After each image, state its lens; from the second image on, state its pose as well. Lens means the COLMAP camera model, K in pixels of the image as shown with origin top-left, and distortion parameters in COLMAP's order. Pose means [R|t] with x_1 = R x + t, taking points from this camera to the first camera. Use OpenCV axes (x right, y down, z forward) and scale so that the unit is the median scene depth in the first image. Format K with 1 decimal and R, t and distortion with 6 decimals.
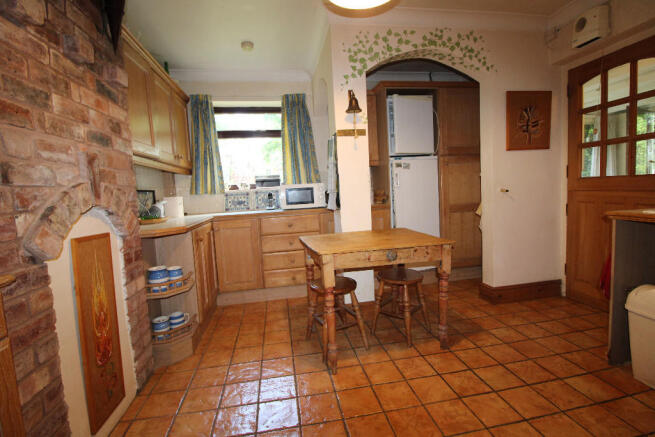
lens RADIAL K [[305.5, 0, 327.2], [0, 305.5, 214.3], [0, 0, 1]] dist [-0.000359, -0.000055]
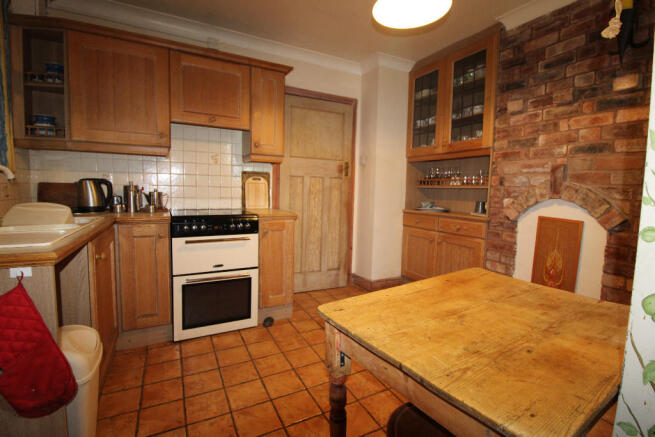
lens RADIAL K [[305.5, 0, 327.2], [0, 305.5, 215.4], [0, 0, 1]] dist [-0.000359, -0.000055]
pose [[-0.953535, 0.059738, -0.295302, 0.957597], [0.004197, 0.982685, 0.185238, -0.285150], [0.301254, 0.175391, -0.937275, 2.573616]]
